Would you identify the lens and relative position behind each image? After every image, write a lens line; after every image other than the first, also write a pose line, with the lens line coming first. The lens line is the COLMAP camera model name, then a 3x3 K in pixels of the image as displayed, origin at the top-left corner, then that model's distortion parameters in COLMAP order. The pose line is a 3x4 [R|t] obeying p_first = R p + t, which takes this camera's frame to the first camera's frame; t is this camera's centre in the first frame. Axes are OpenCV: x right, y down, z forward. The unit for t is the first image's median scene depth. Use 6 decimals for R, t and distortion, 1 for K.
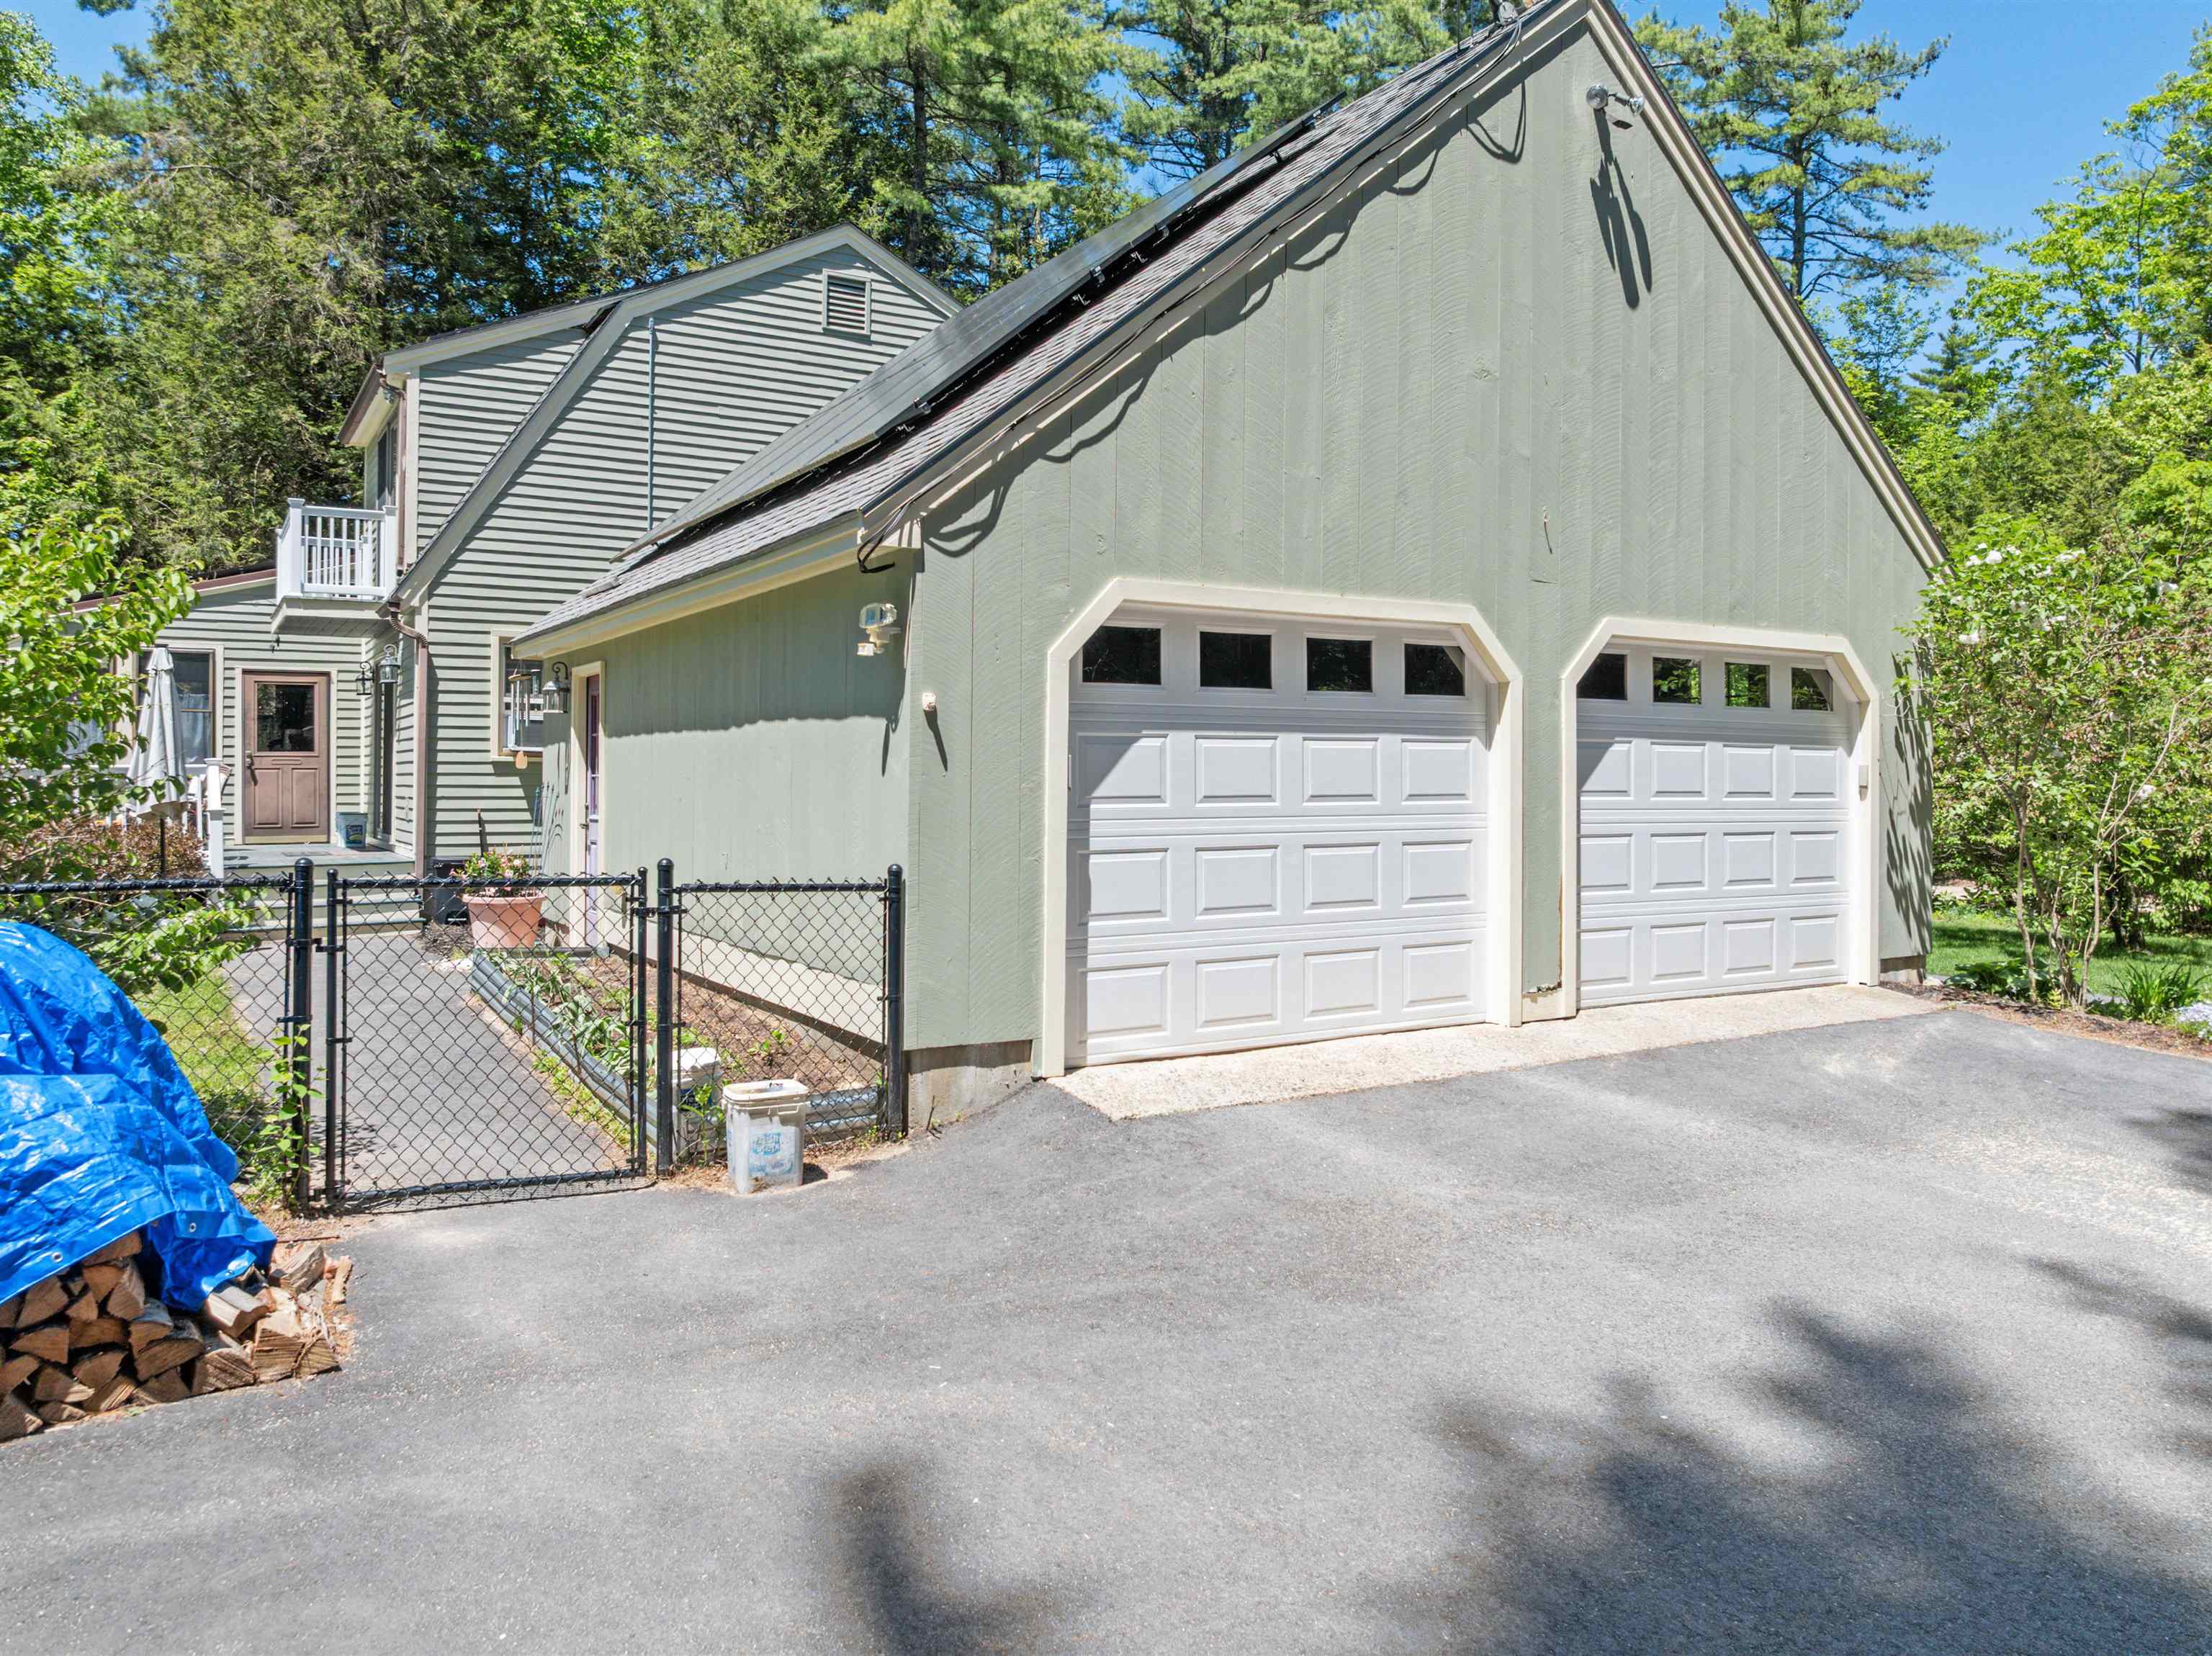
lens RADIAL K [[1576.9, 0, 1121.9], [0, 1576.9, 780.0], [0, 0, 1]] dist [-0.091729, 0.060283]
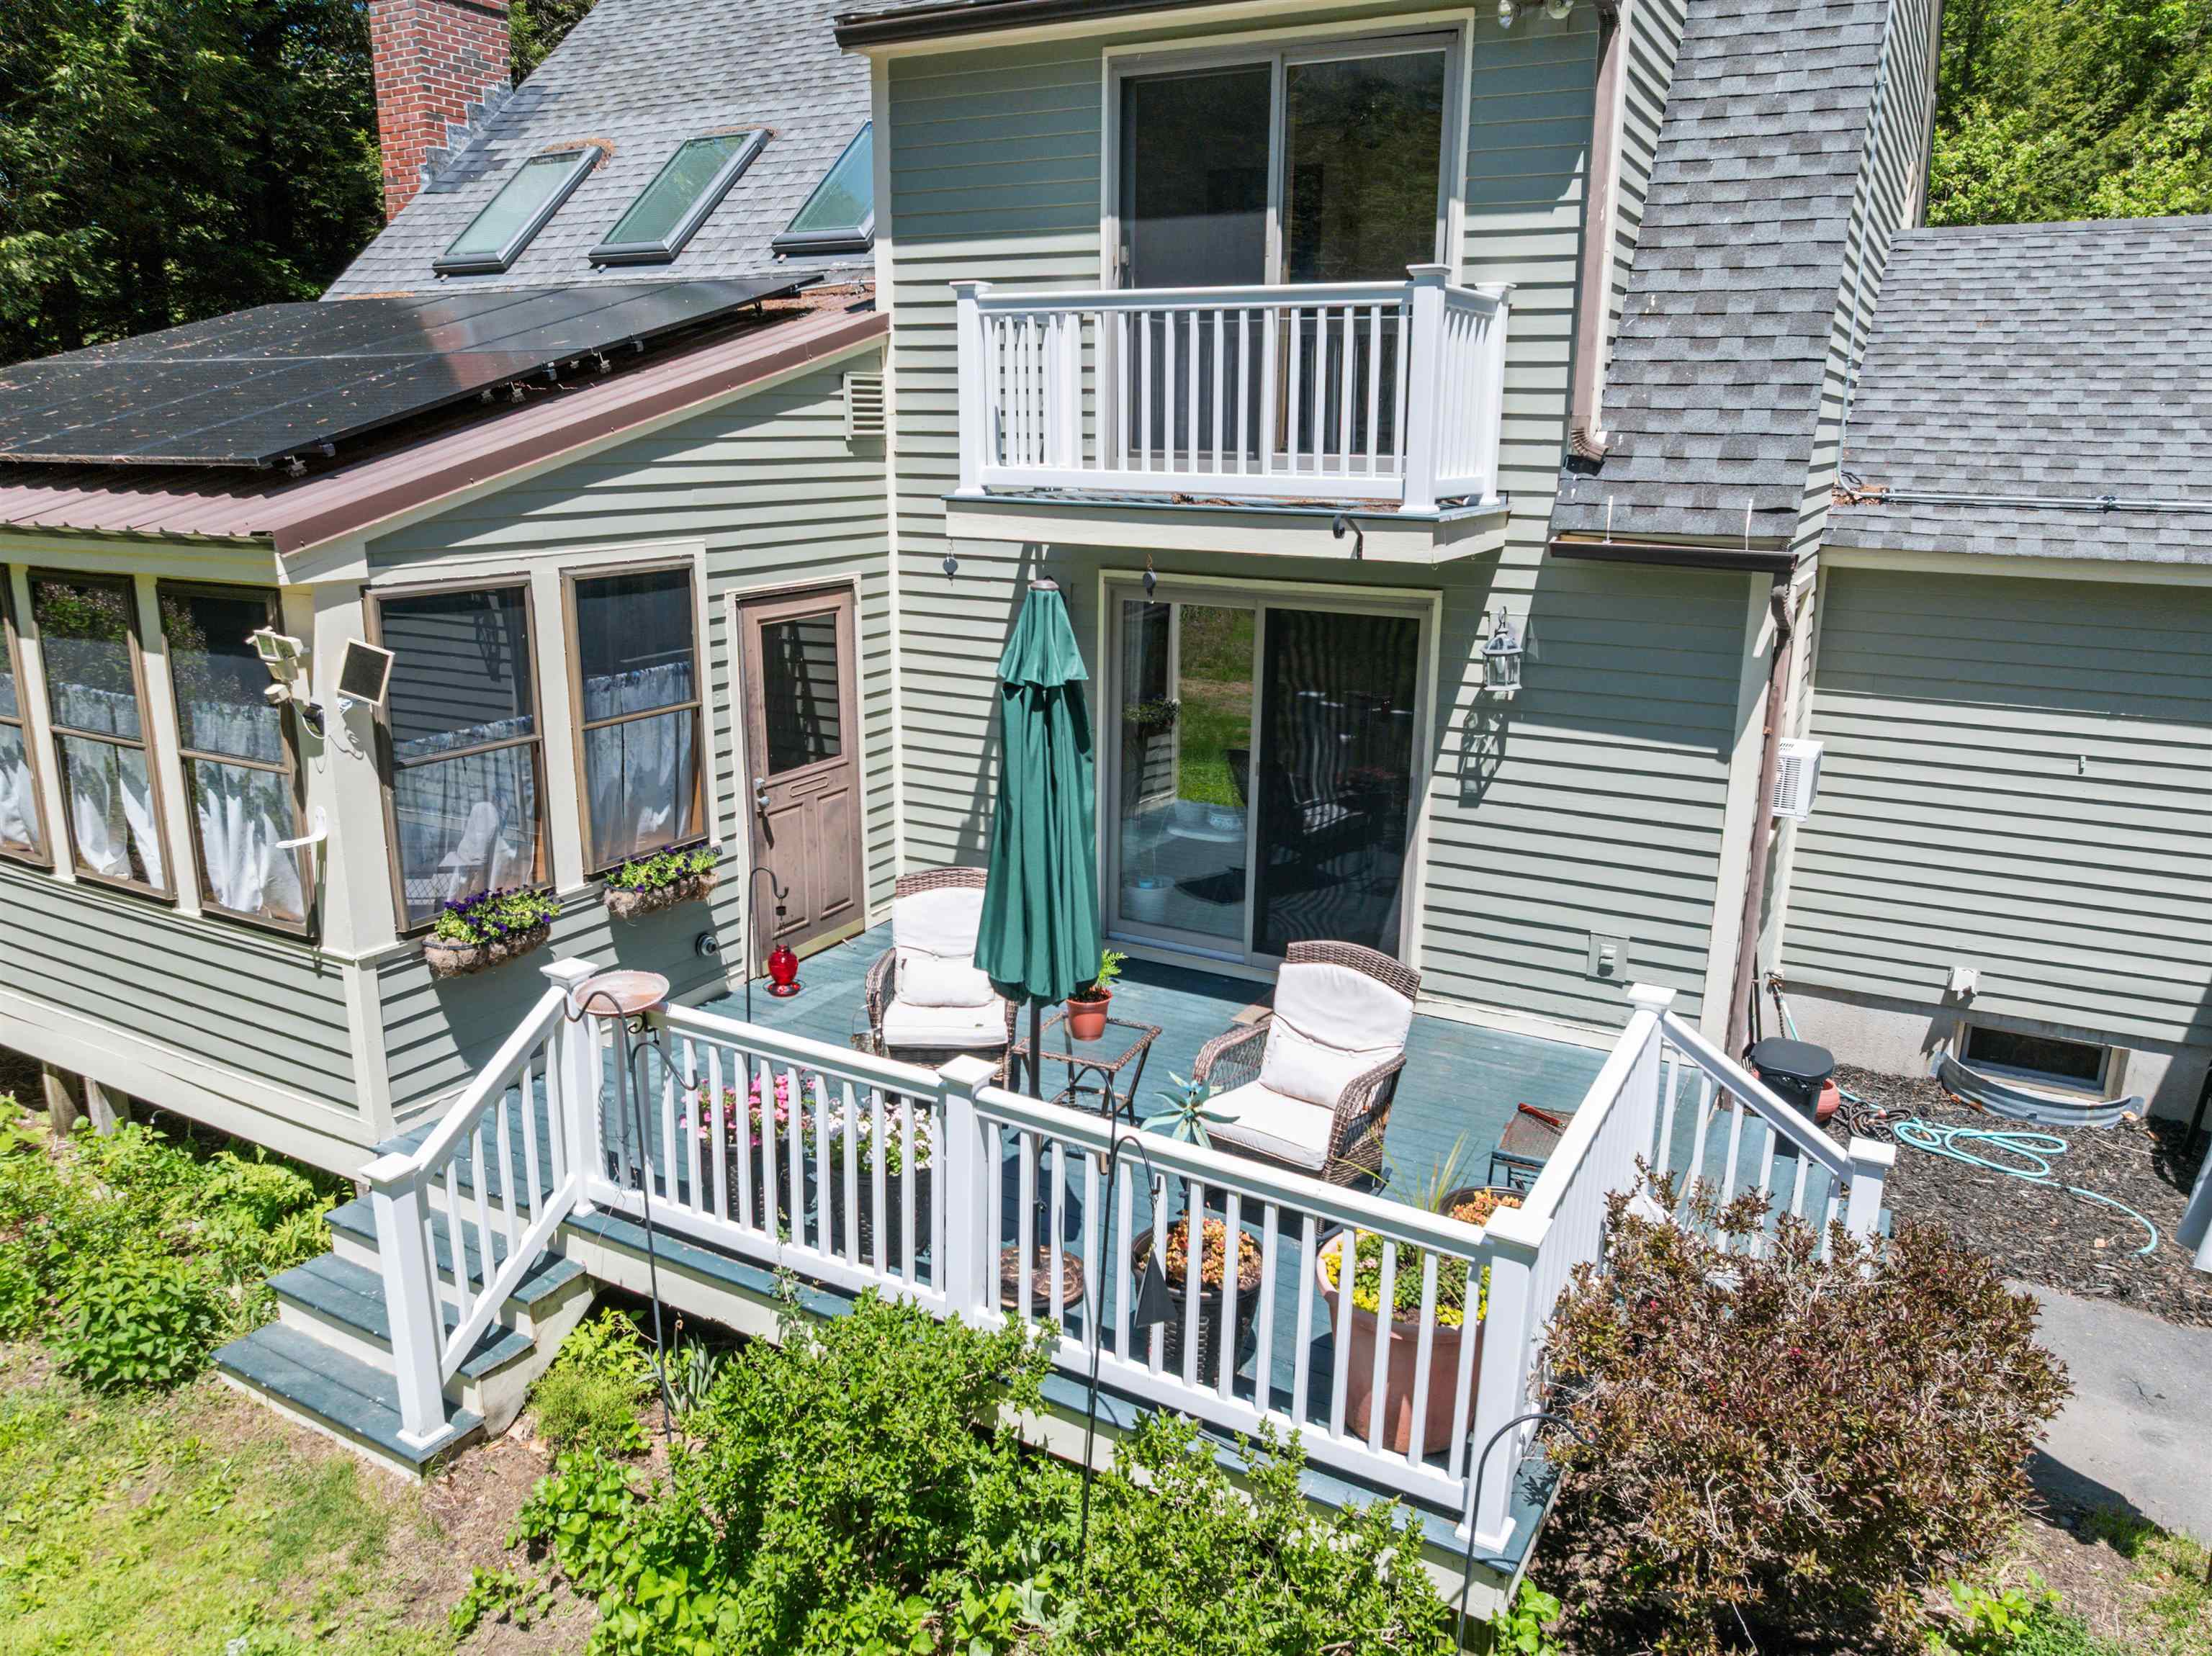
lens RADIAL K [[1552.0, 0, 1115.1], [0, 1552.0, 832.4], [0, 0, 1]] dist [-0.039091, 0.001829]
pose [[0.871262, -0.118188, 0.476376, -0.693504], [-0.009144, 0.966498, 0.256511, -0.119763], [-0.490733, -0.227844, 0.840992, 0.571266]]
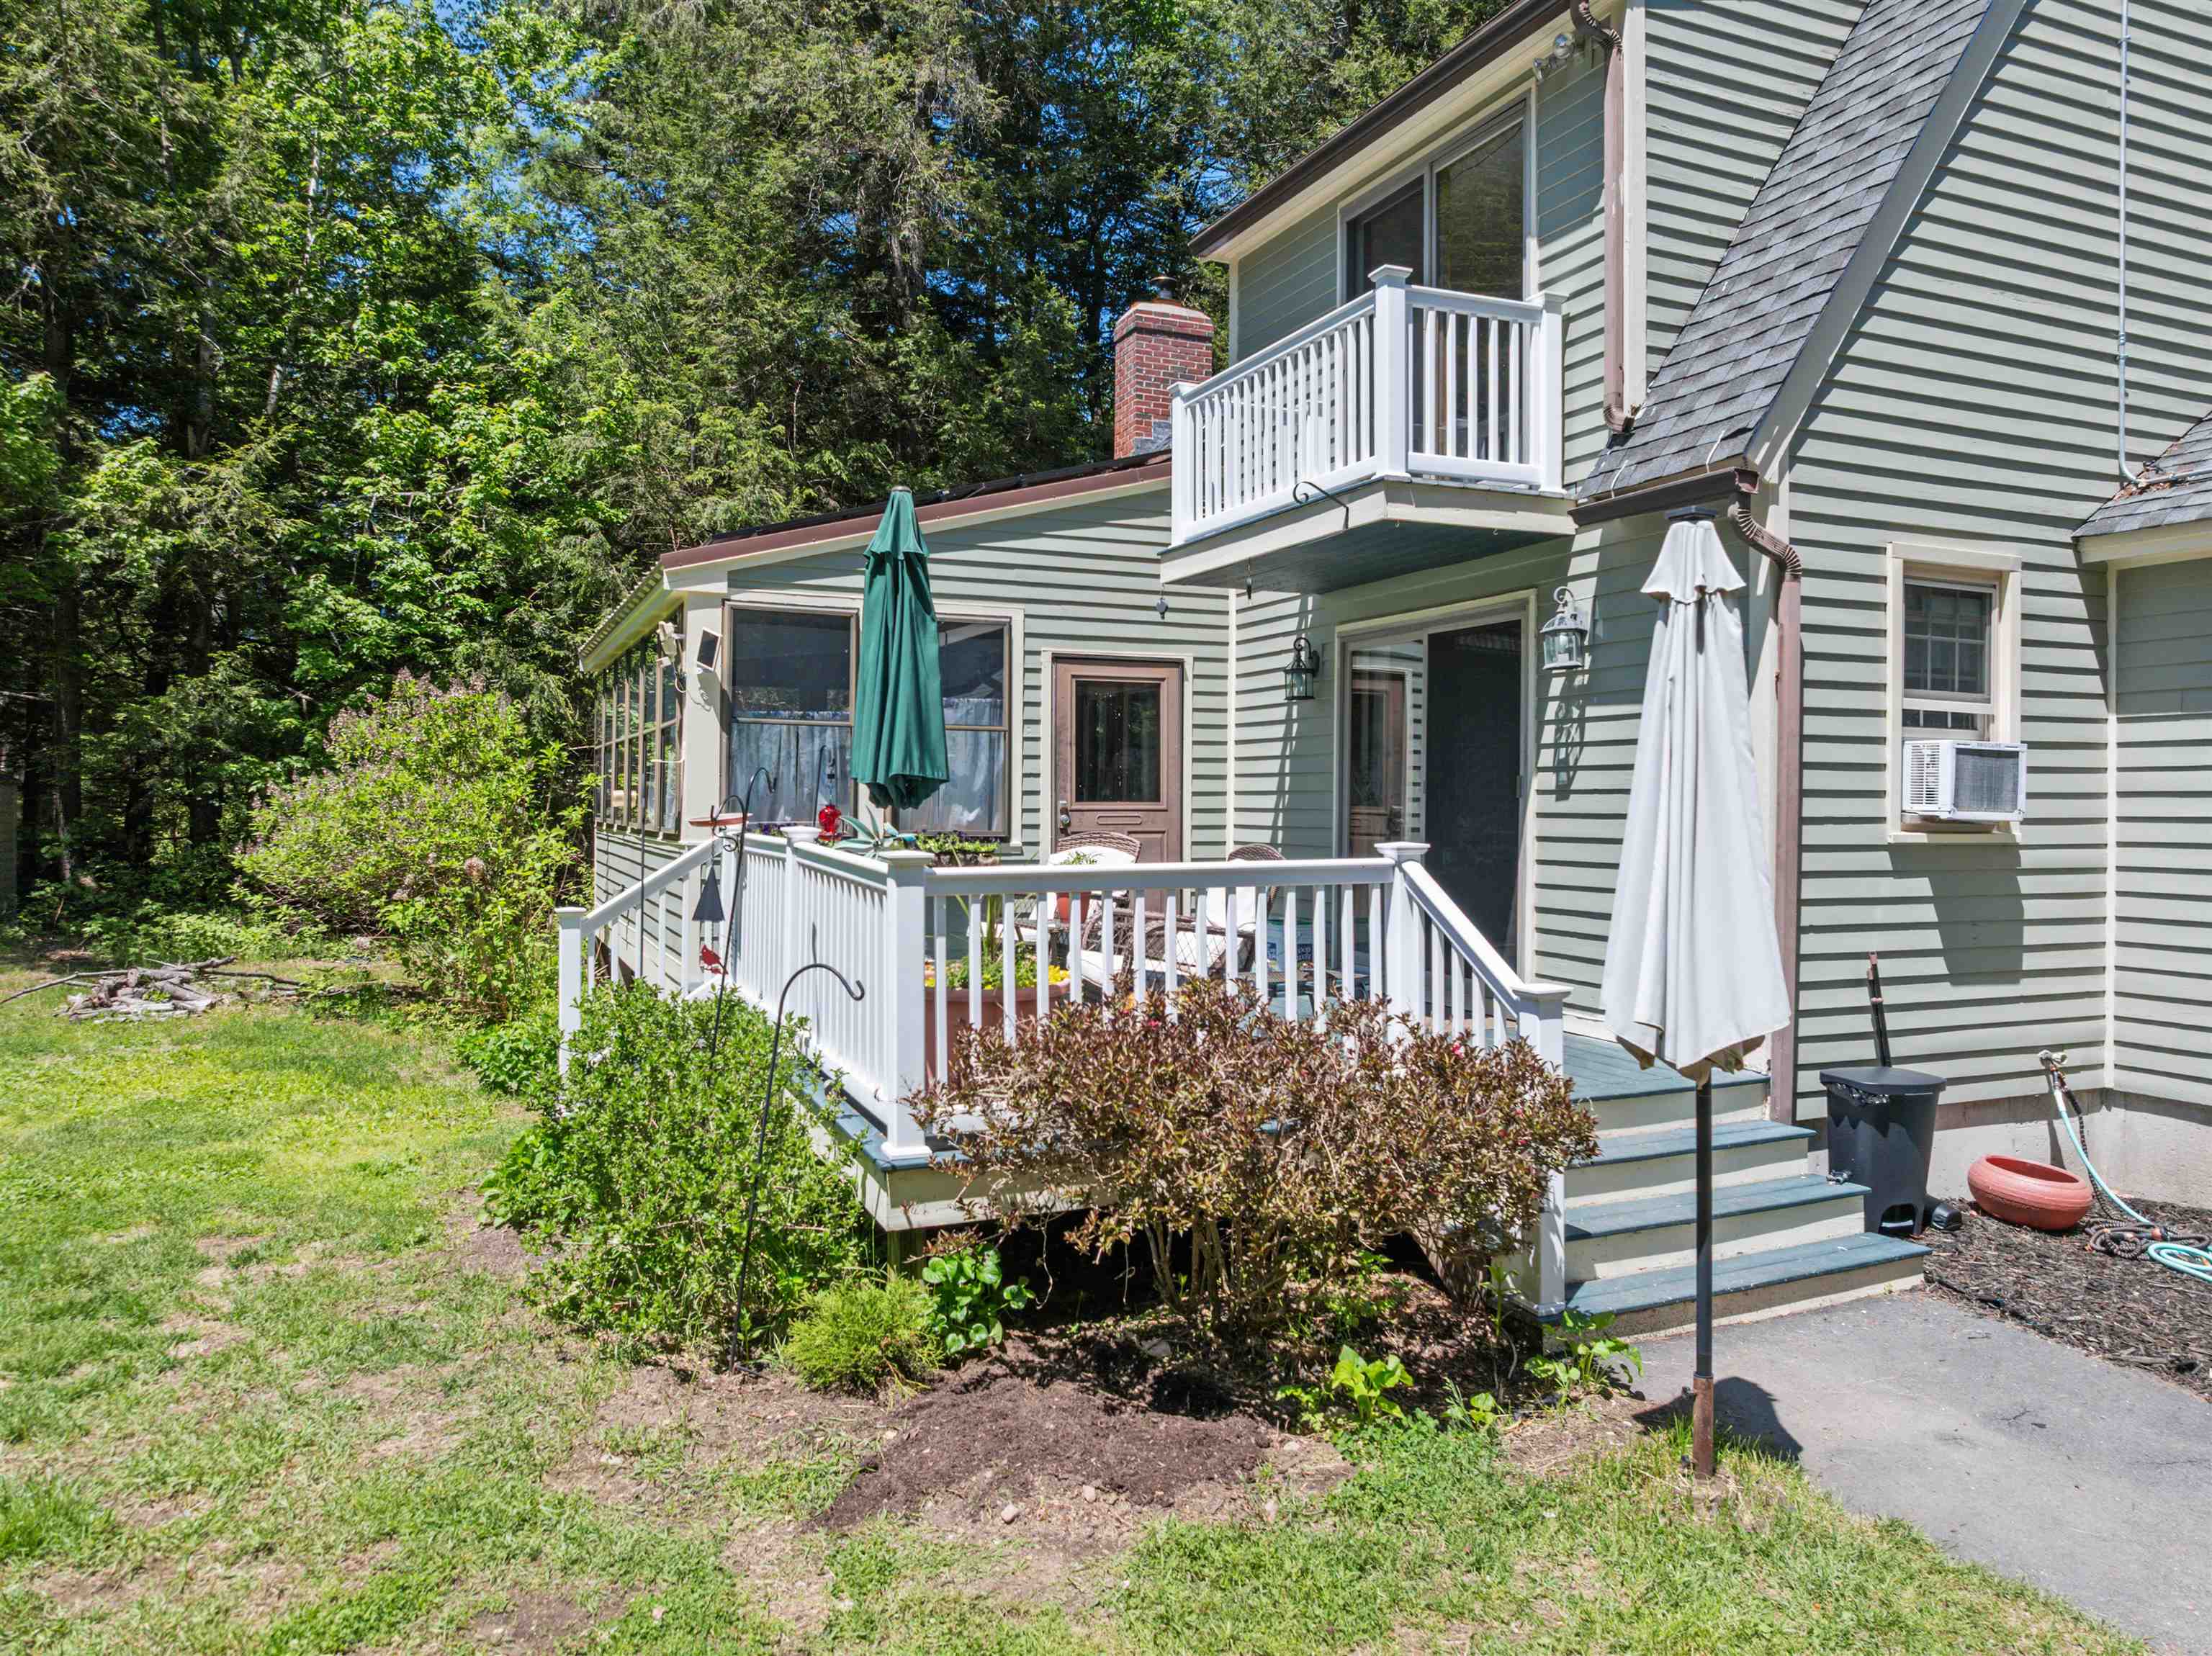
lens RADIAL K [[1551.6, 0, 1104.4], [0, 1551.6, 812.5], [0, 0, 1]] dist [-0.029099, -0.004634]
pose [[0.988797, 0.007171, -0.149092, -0.469886], [-0.006226, 0.999957, 0.006803, -0.018681], [0.149134, -0.005799, 0.988800, 0.450721]]
